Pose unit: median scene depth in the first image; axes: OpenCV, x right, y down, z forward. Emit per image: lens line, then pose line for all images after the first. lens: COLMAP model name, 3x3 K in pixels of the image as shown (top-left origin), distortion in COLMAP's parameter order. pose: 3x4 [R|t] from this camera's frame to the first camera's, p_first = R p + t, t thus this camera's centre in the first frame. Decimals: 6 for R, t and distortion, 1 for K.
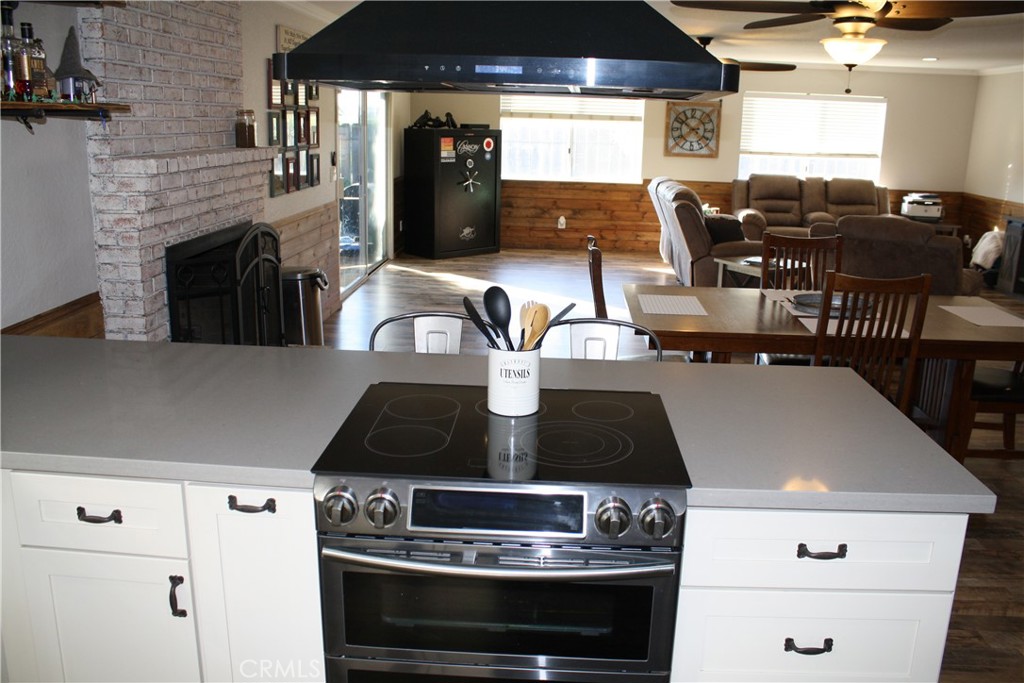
lens RADIAL K [[859.5, 0, 515.0], [0, 859.5, 340.7], [0, 0, 1]] dist [-0.078937, -0.000625]
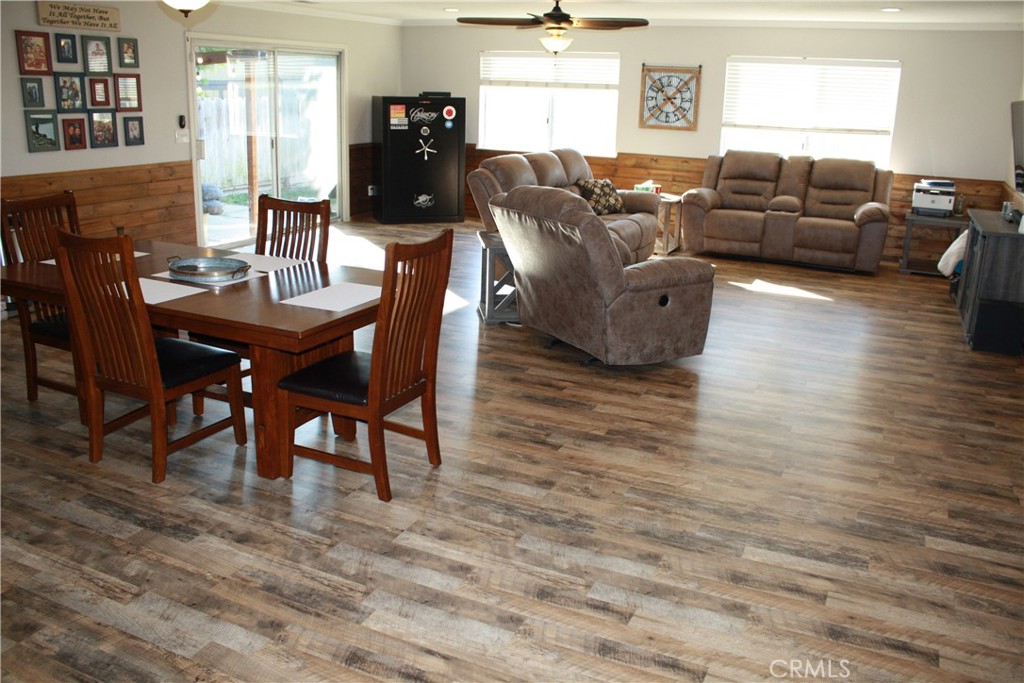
lens RADIAL K [[859.5, 0, 512.8], [0, 859.5, 339.6], [0, 0, 1]] dist [-0.078937, -0.000625]
pose [[0.925577, 0.108400, -0.362708, 0.415570], [-0.100110, 0.994105, 0.041636, -0.015551], [0.365083, -0.002227, 0.930972, 0.100738]]
